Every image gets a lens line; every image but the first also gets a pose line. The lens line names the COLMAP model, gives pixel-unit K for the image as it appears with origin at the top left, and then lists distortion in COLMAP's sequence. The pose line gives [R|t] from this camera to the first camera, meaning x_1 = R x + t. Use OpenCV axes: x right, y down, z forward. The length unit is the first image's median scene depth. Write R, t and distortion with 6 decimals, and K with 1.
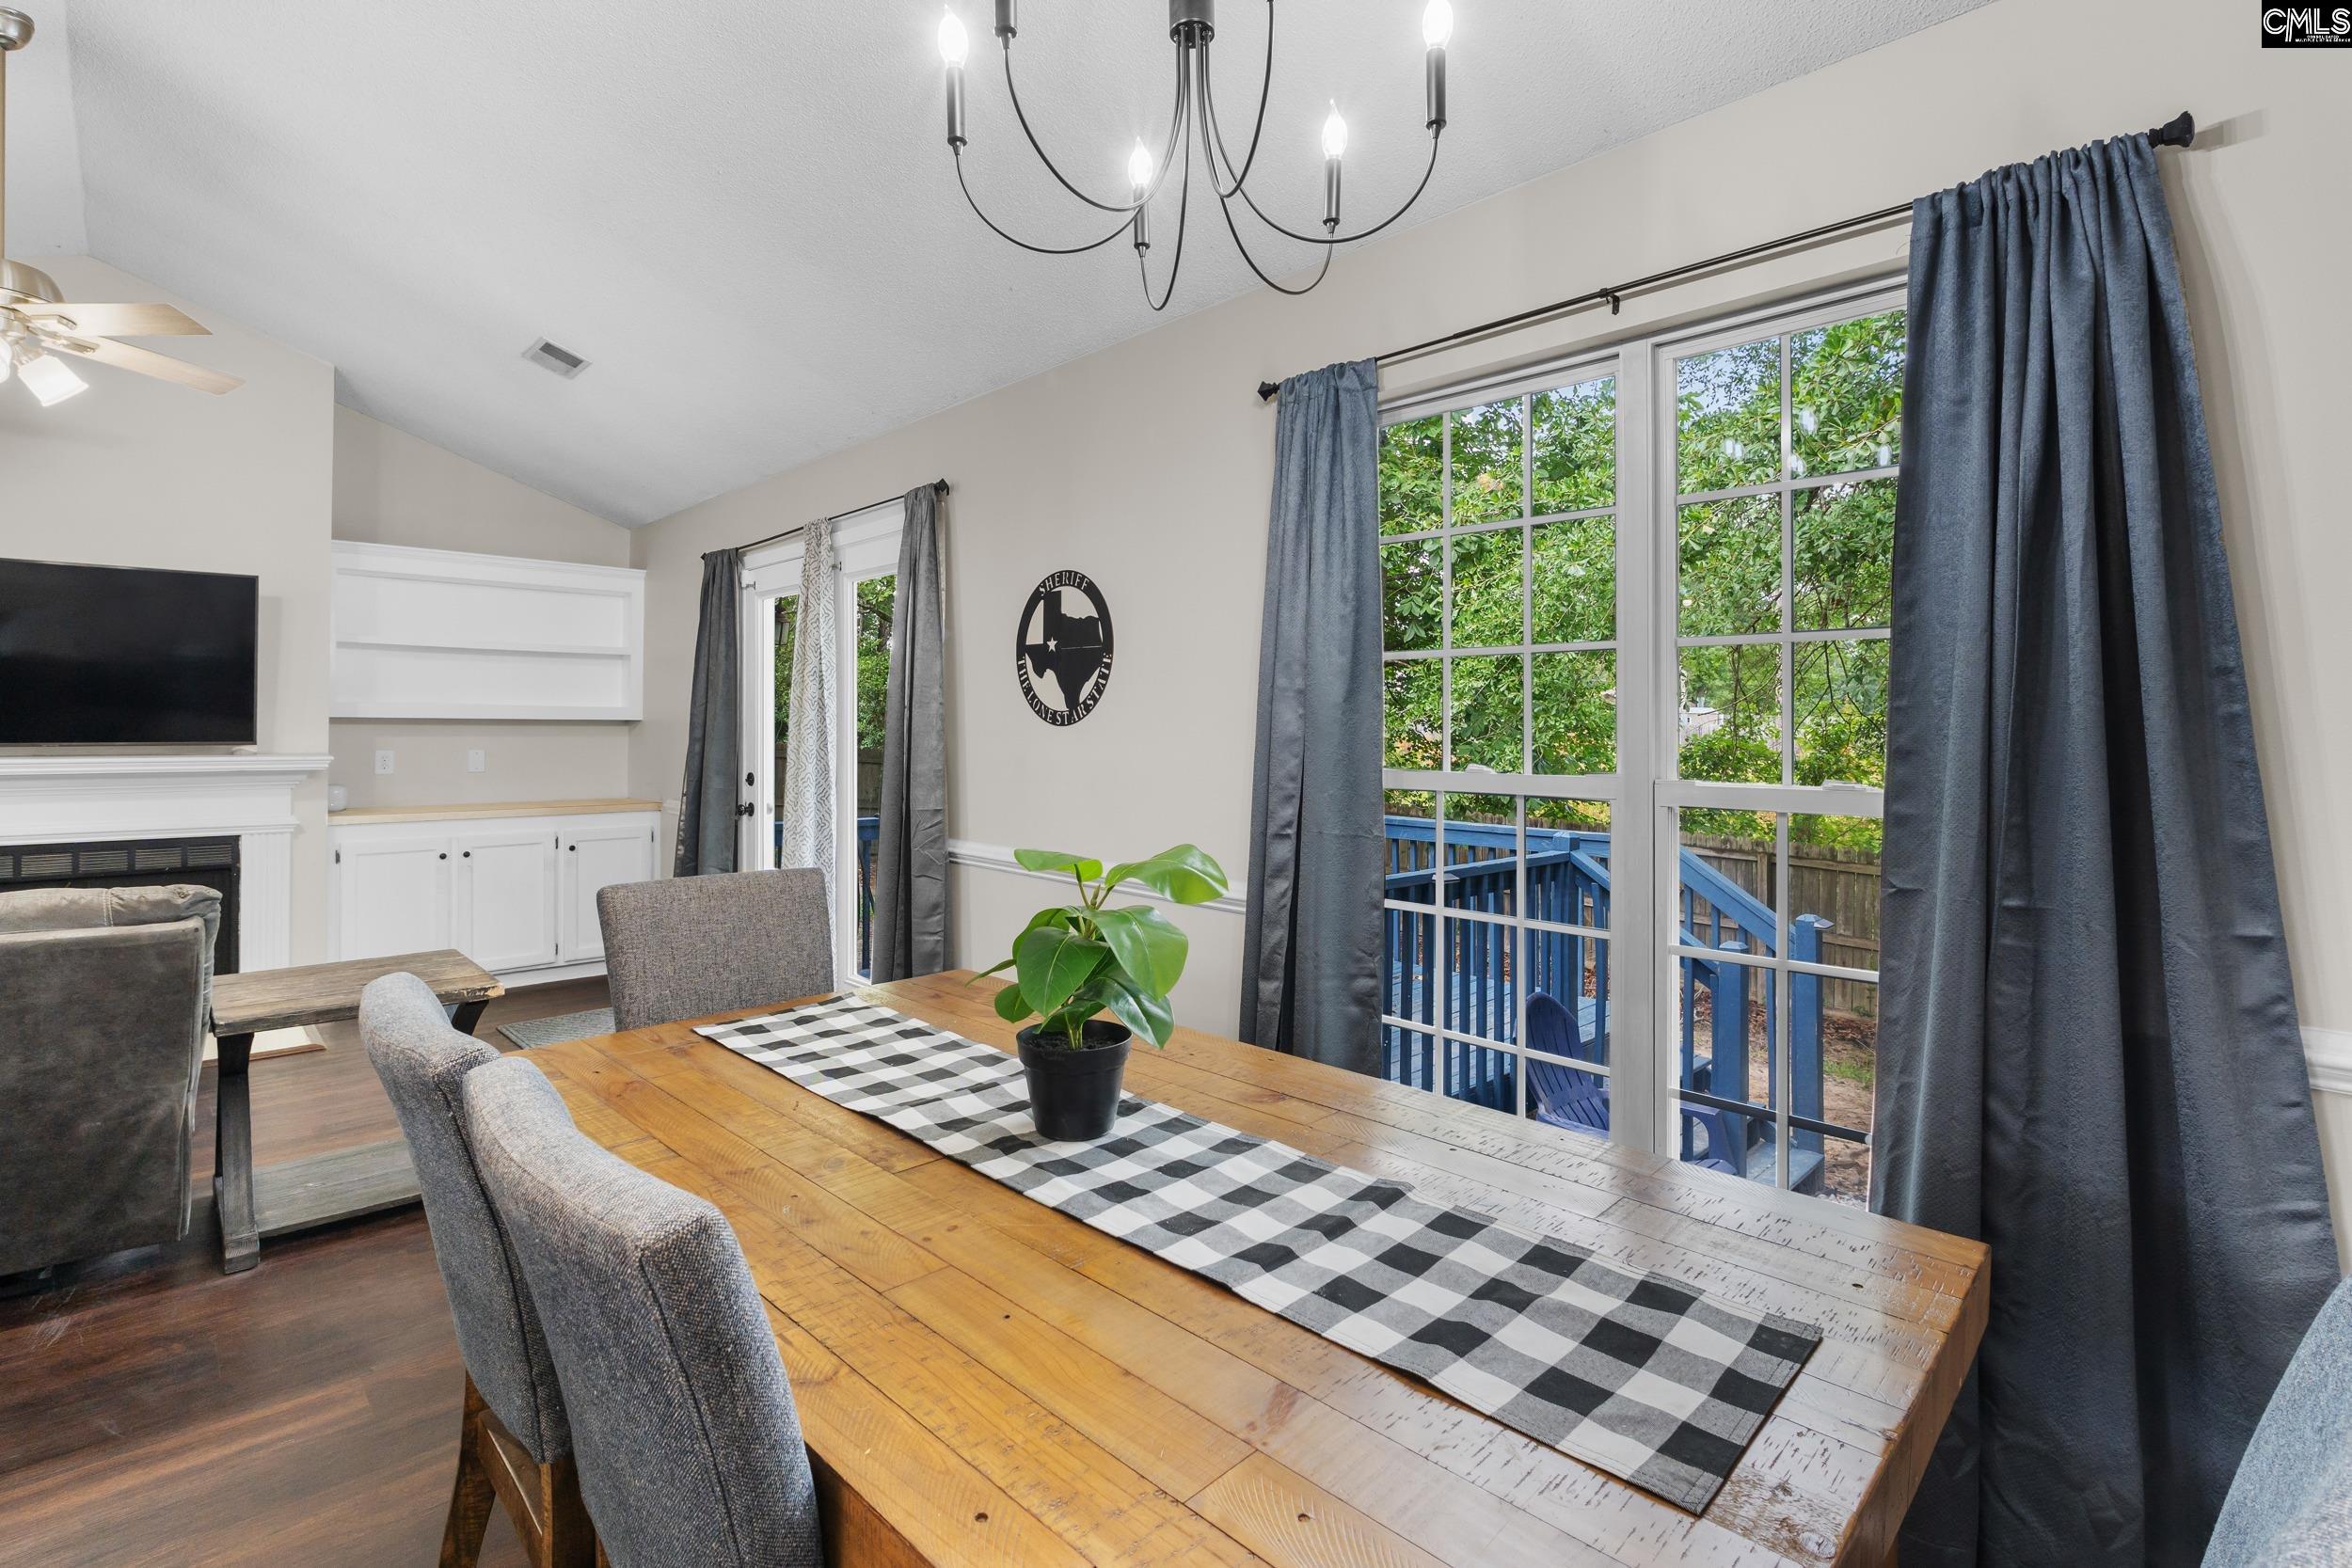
lens RADIAL K [[1080.7, 0, 1169.9], [0, 1080.7, 730.9], [0, 0, 1]] dist [-0.015590, 0.000777]
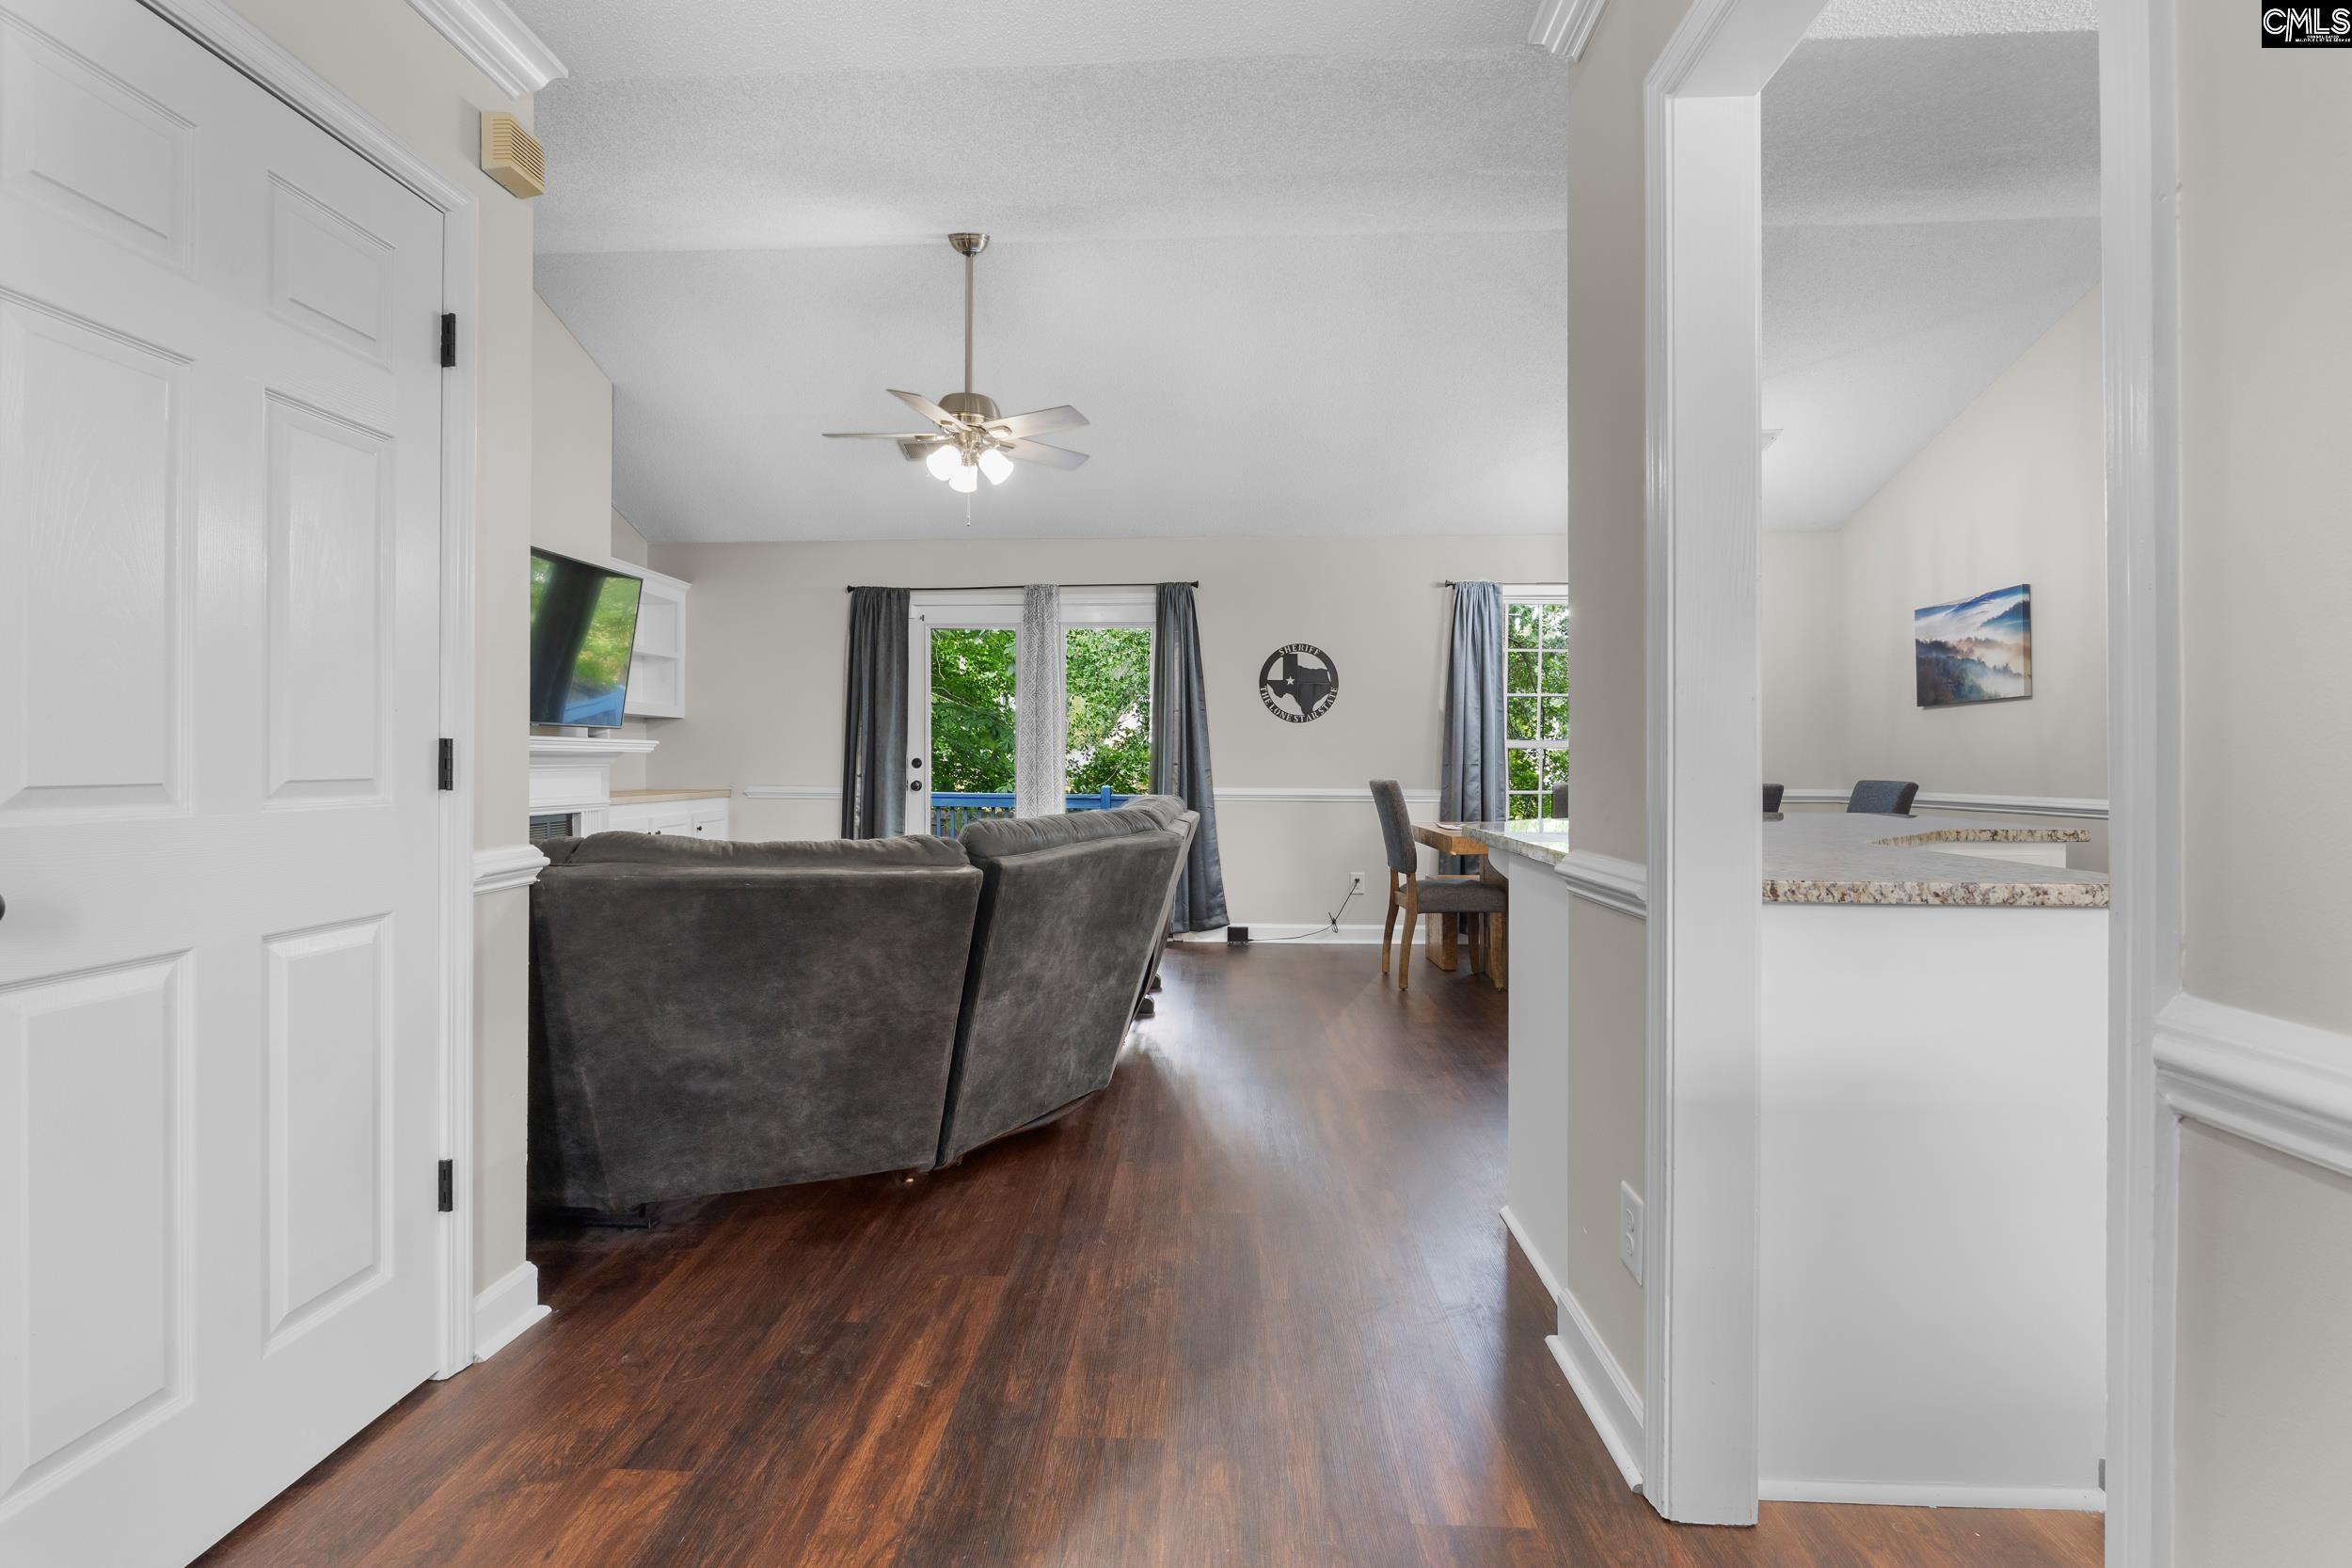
lens RADIAL K [[1080.7, 0, 1173.2], [0, 1080.7, 767.4], [0, 0, 1]] dist [-0.015590, 0.000777]
pose [[0.736993, -0.007454, 0.675859, -1.530940], [0.002529, 0.999963, 0.008271, 0.057429], [-0.675896, -0.004387, 0.736984, -0.281533]]
